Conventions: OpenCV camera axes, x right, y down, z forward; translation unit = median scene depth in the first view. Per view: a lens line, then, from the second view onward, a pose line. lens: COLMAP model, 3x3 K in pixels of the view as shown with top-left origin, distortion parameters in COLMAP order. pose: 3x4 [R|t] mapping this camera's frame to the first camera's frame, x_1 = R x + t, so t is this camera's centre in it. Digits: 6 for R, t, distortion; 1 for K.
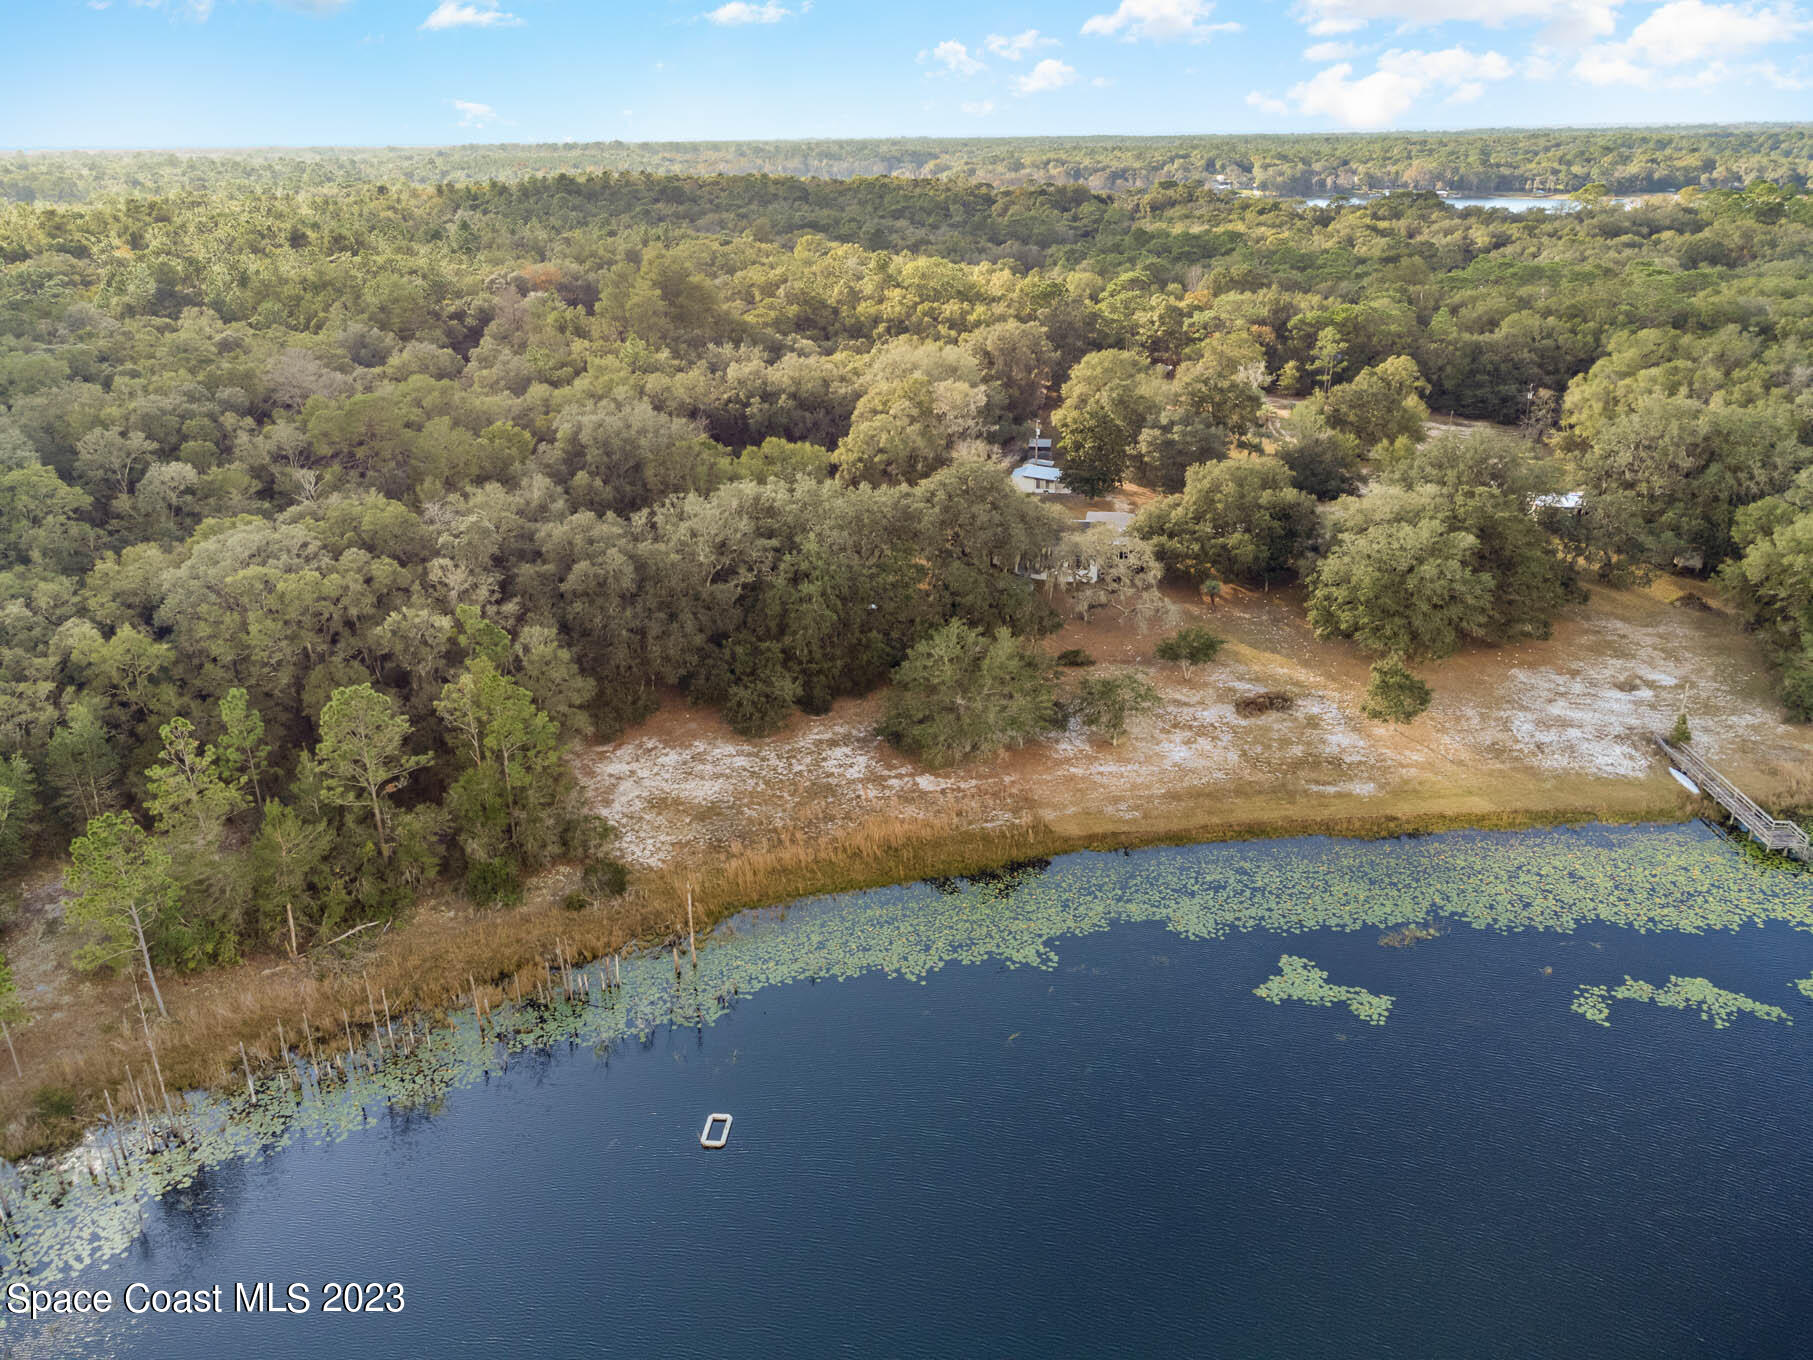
lens RADIAL K [[1377.9, 0, 906.5], [0, 1377.9, 680.0], [0, 0, 1]] dist [-0.078876, 0.141883]
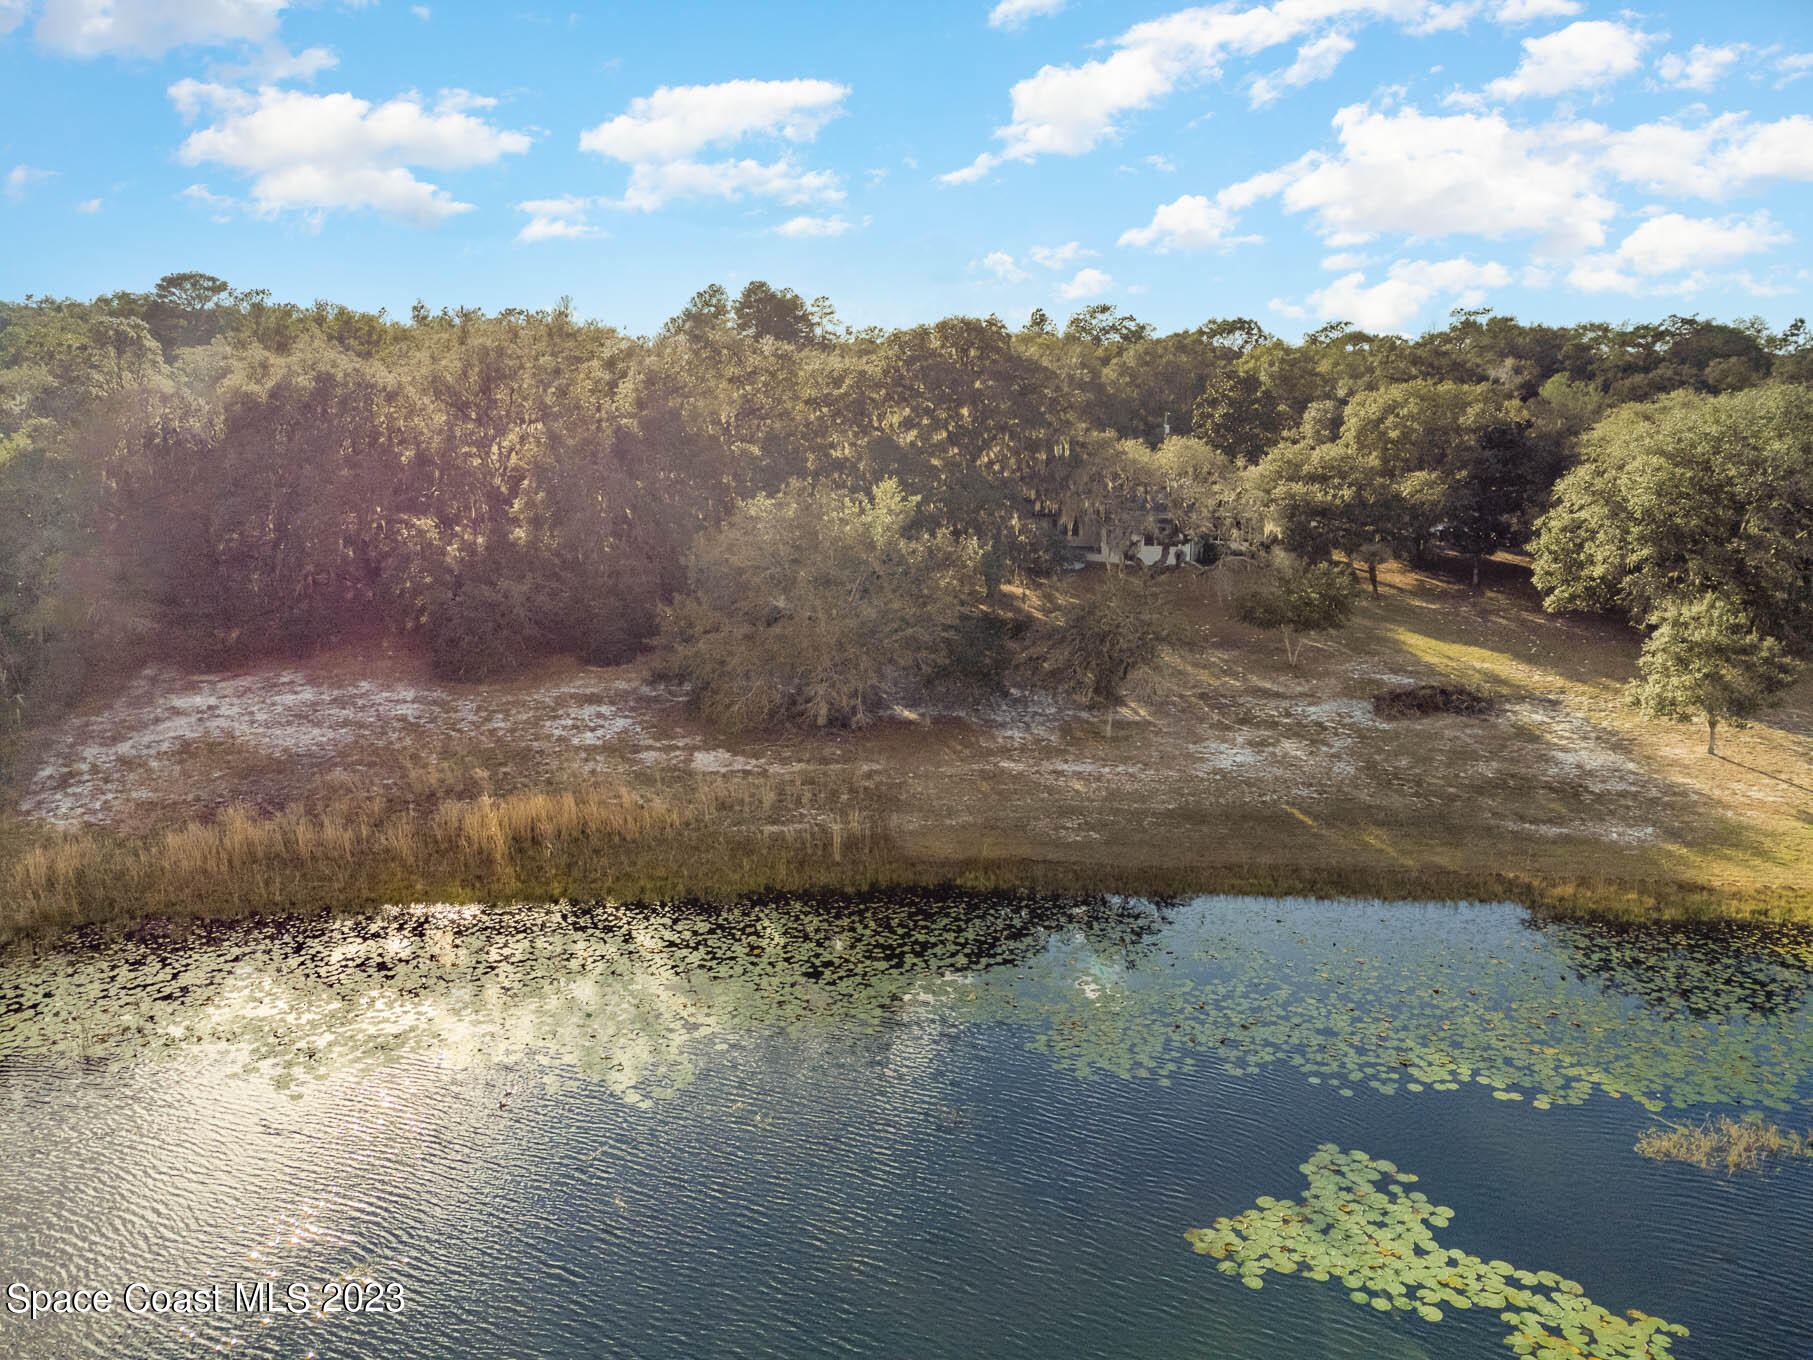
lens RADIAL K [[1377.9, 0, 906.5], [0, 1377.9, 680.0], [0, 0, 1]] dist [-0.078876, 0.141883]
pose [[0.977051, 0.047585, -0.207624, 0.187752], [-0.082148, 0.983501, -0.161174, 0.118665], [0.196529, 0.174531, 0.964840, 0.497954]]
